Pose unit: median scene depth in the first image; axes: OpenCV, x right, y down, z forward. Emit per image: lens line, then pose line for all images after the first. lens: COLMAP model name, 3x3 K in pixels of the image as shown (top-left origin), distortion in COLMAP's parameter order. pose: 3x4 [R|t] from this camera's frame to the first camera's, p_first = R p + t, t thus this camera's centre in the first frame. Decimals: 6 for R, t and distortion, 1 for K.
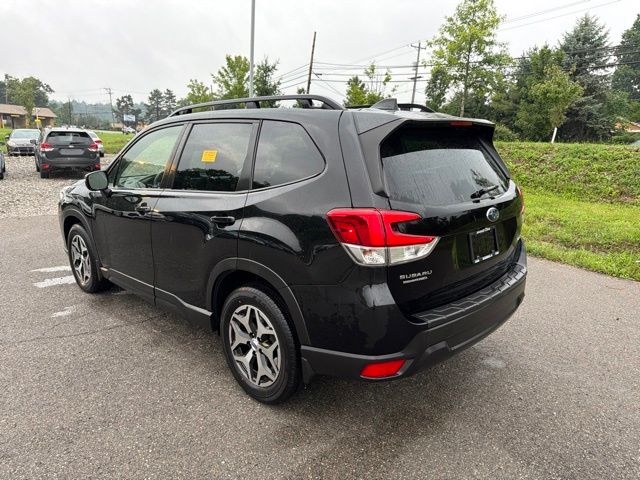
lens RADIAL K [[466.0, 0, 322.2], [0, 466.0, 242.8], [0, 0, 1]] dist [0.015434, -0.016918]
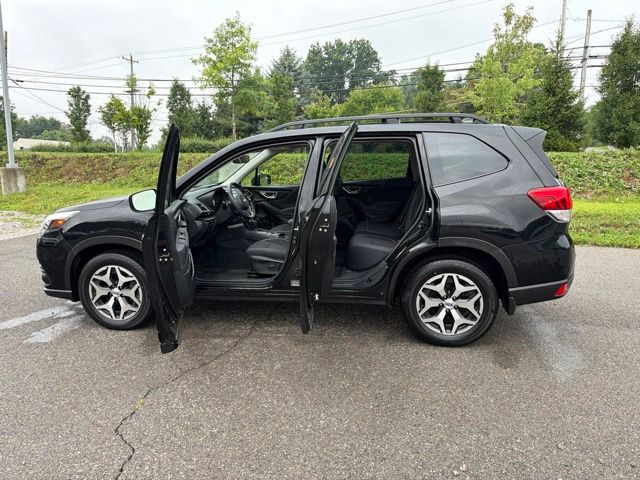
lens RADIAL K [[466.0, 0, 315.1], [0, 466.0, 241.5], [0, 0, 1]] dist [0.015434, -0.016918]
pose [[0.821607, -0.124455, 0.556302, -0.180025], [0.142297, 0.989760, 0.011267, -0.003119], [-0.552008, 0.069904, 0.830904, 0.018121]]
